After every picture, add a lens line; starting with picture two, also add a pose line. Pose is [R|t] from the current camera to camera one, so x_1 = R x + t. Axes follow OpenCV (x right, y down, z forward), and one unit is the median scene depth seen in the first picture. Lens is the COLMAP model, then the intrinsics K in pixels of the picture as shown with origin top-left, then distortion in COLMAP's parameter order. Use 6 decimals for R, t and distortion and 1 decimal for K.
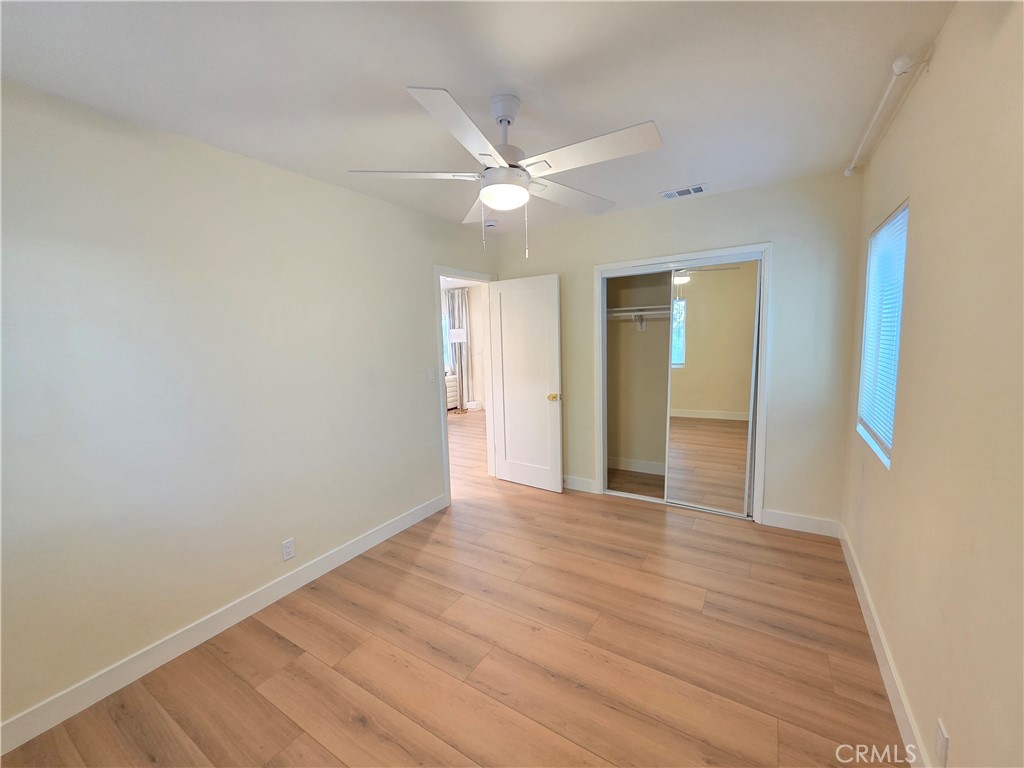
lens RADIAL K [[407.0, 0, 510.4], [0, 407.0, 383.1], [0, 0, 1]] dist [0.001400, -0.000011]
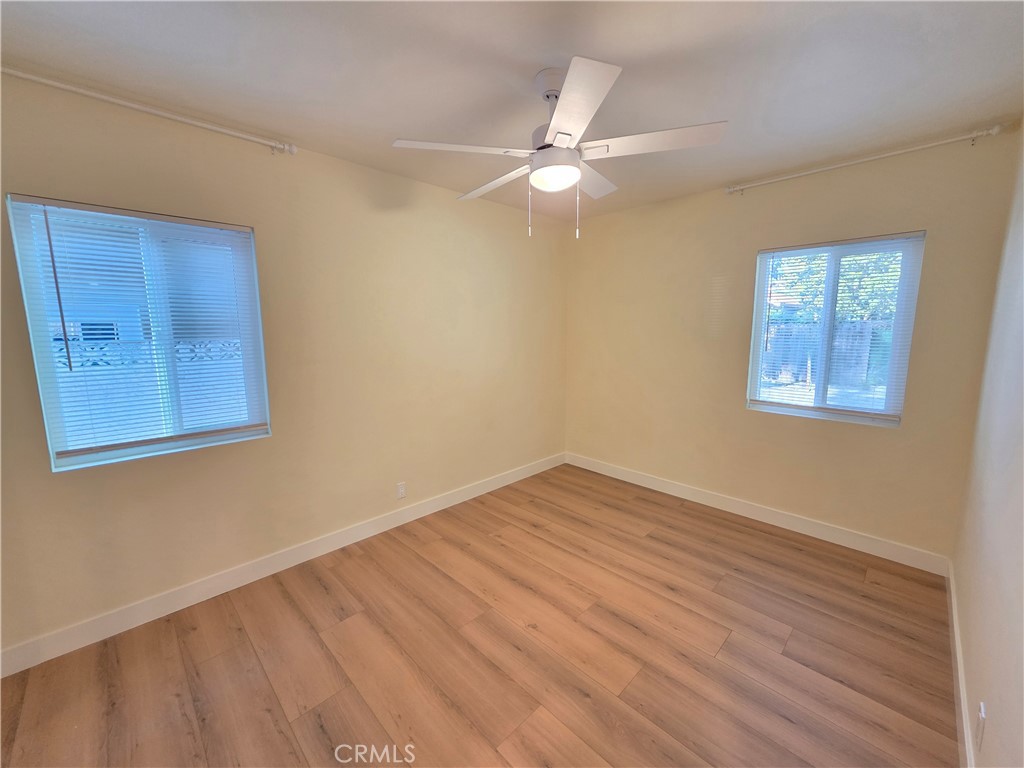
lens RADIAL K [[407.0, 0, 510.4], [0, 407.0, 383.1], [0, 0, 1]] dist [0.001400, -0.000011]
pose [[-0.972759, 0.006228, 0.231735, -0.127192], [0.063191, 0.968907, 0.239218, -0.213052], [-0.223040, 0.247345, -0.942907, 1.972473]]
